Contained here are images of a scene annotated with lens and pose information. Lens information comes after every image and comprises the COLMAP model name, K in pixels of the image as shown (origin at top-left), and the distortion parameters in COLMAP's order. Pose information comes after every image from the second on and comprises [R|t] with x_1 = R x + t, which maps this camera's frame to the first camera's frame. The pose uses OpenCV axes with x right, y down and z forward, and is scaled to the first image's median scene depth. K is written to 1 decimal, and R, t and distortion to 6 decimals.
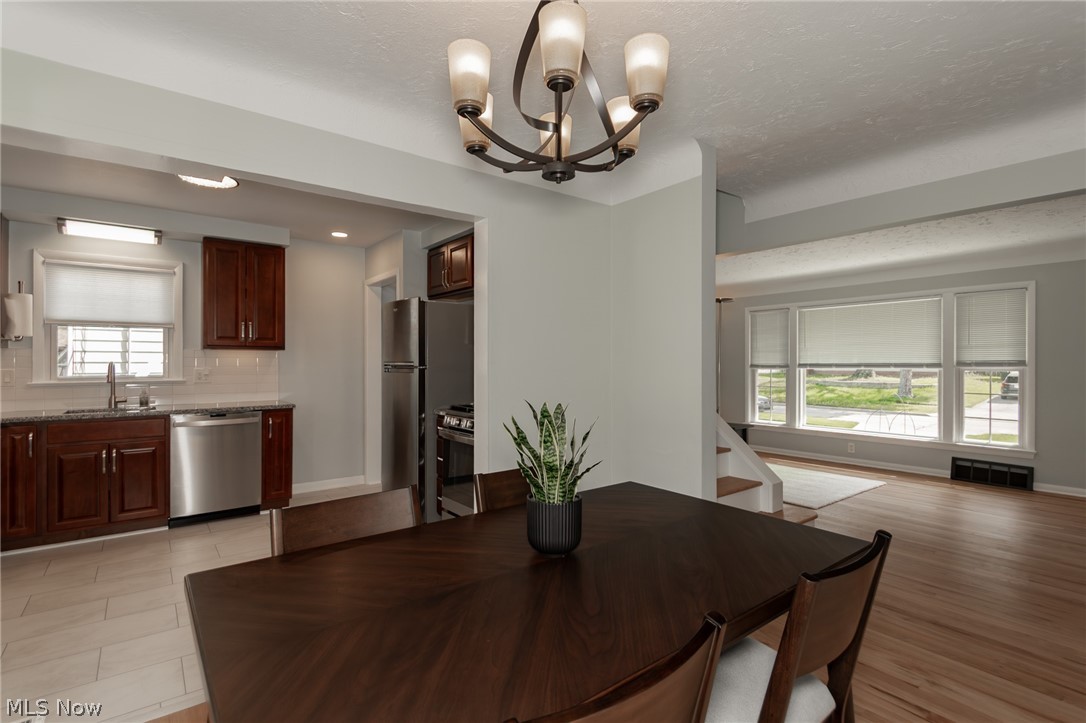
lens RADIAL K [[510.9, 0, 543.0], [0, 510.9, 361.5], [0, 0, 1]] dist [-0.004345, -0.001549]
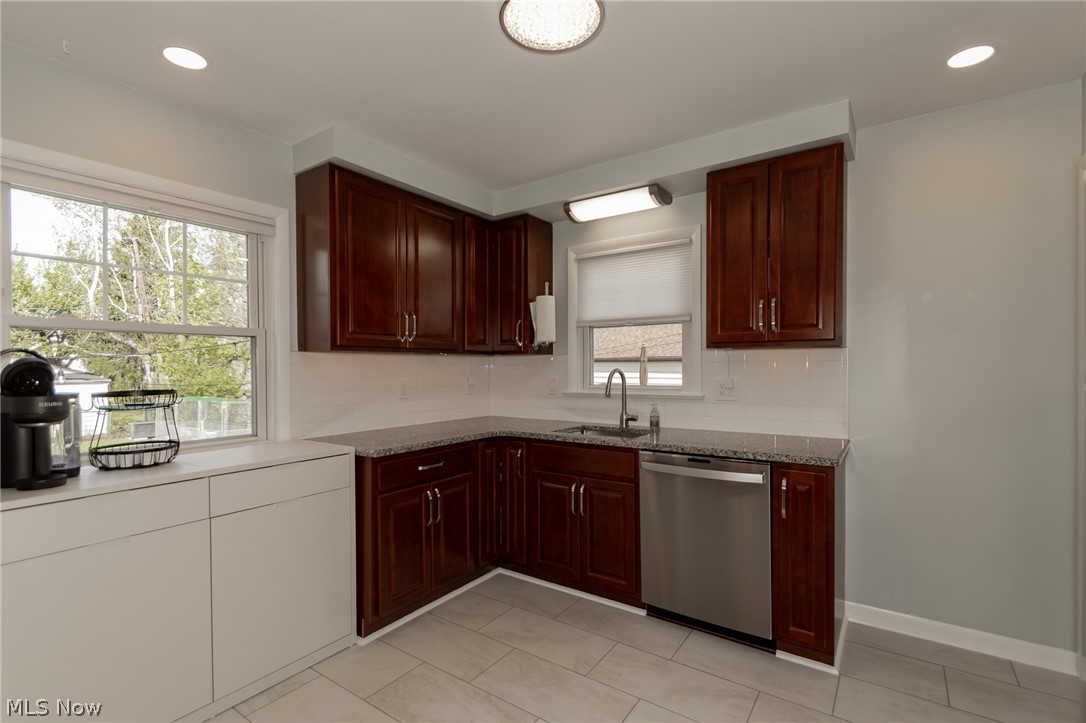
lens RADIAL K [[501.5, 0, 539.0], [0, 501.5, 367.4], [0, 0, 1]] dist [0.000282, -0.000719]
pose [[0.282894, 0.002224, -0.959149, -0.124744], [0.009479, 0.999942, 0.005115, -0.006068], [0.959104, -0.010539, 0.282857, 0.623000]]
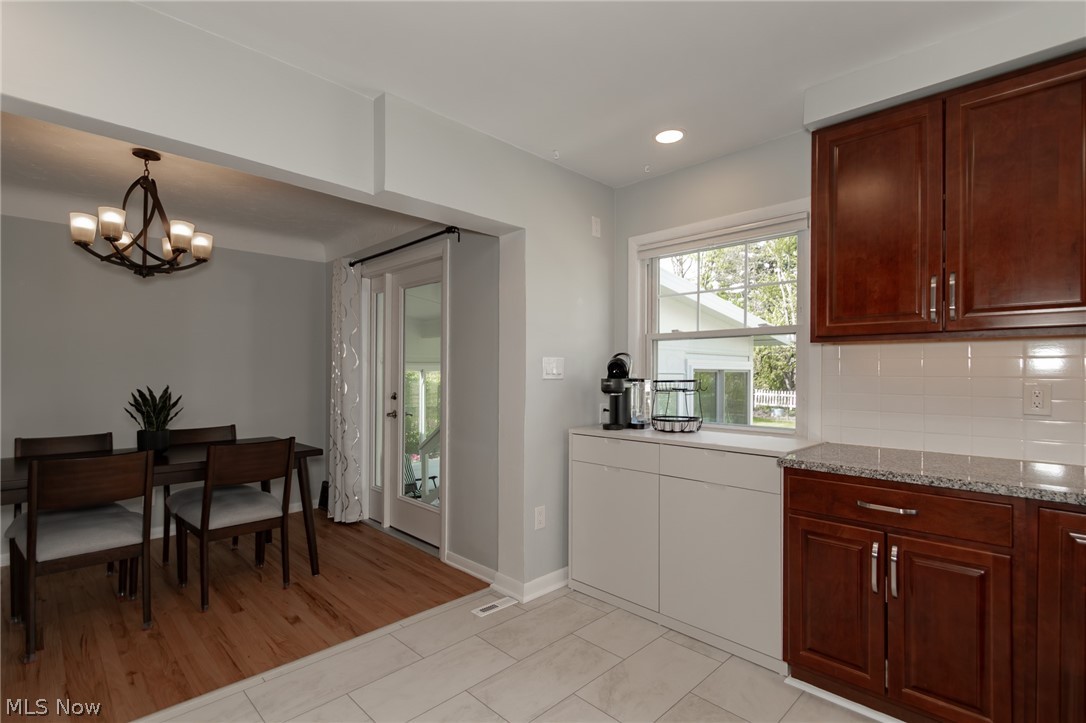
lens RADIAL K [[509.2, 0, 542.8], [0, 509.2, 370.7], [0, 0, 1]] dist [0.000119, -0.001042]
pose [[-0.993058, -0.002677, -0.117594, -0.418780], [-0.001509, 0.999949, -0.010018, 0.008978], [0.117615, -0.009771, -0.993011, 1.045955]]
